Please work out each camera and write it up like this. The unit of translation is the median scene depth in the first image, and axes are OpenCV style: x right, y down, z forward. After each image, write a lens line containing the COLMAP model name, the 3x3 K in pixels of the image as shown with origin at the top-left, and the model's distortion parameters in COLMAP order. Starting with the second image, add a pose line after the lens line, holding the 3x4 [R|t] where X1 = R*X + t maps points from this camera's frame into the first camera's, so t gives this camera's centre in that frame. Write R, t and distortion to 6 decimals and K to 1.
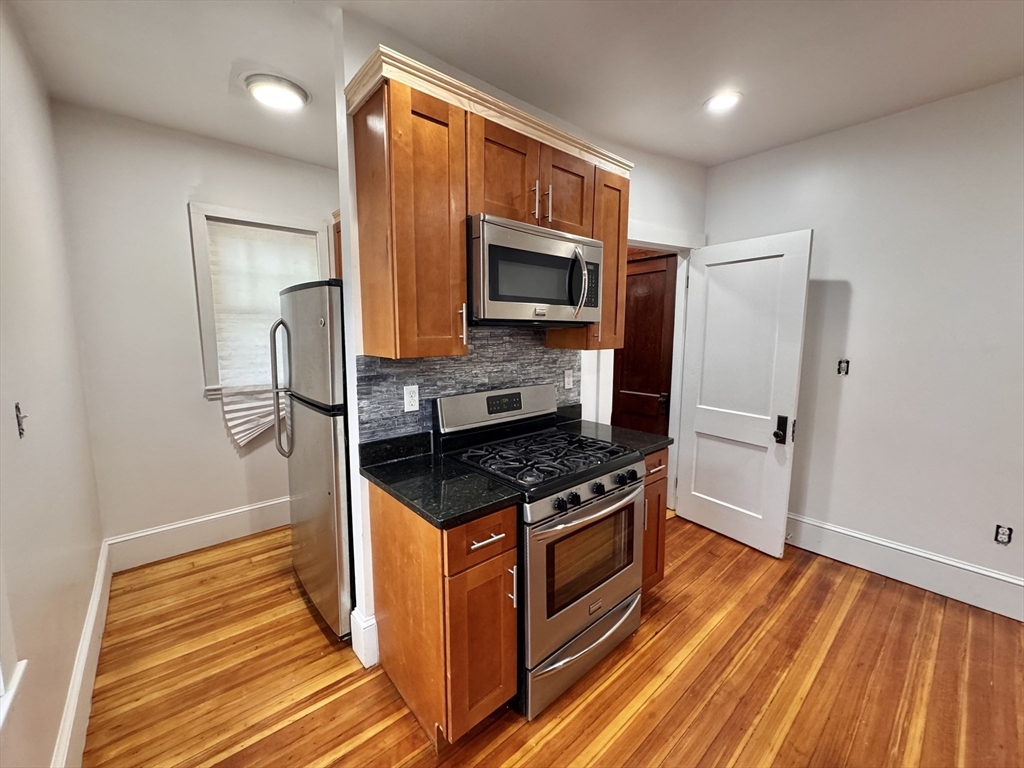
lens RADIAL K [[407.7, 0, 512.0], [0, 407.7, 384.0], [0, 0, 1]] dist [0.000792, 0.000044]
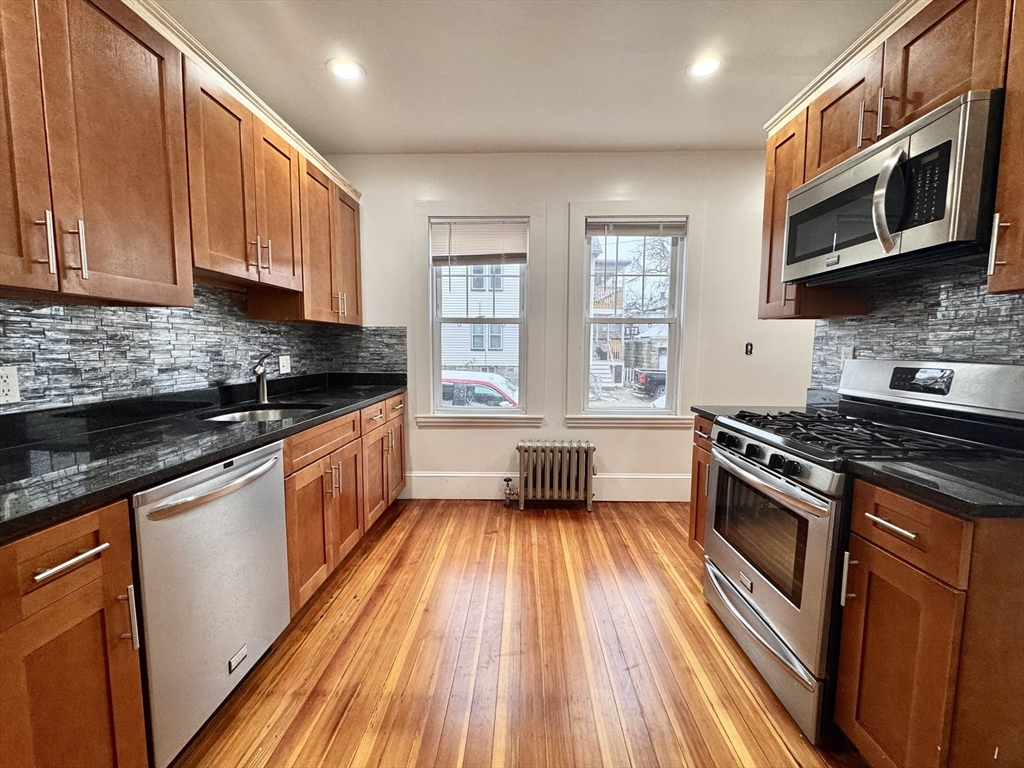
lens RADIAL K [[407.7, 0, 512.0], [0, 407.7, 384.0], [0, 0, 1]] dist [0.000792, 0.000044]
pose [[-0.676093, 0.060790, -0.734305, 1.167900], [-0.101402, 0.979431, 0.174447, 0.000830], [0.729806, 0.192402, -0.656022, 1.089407]]
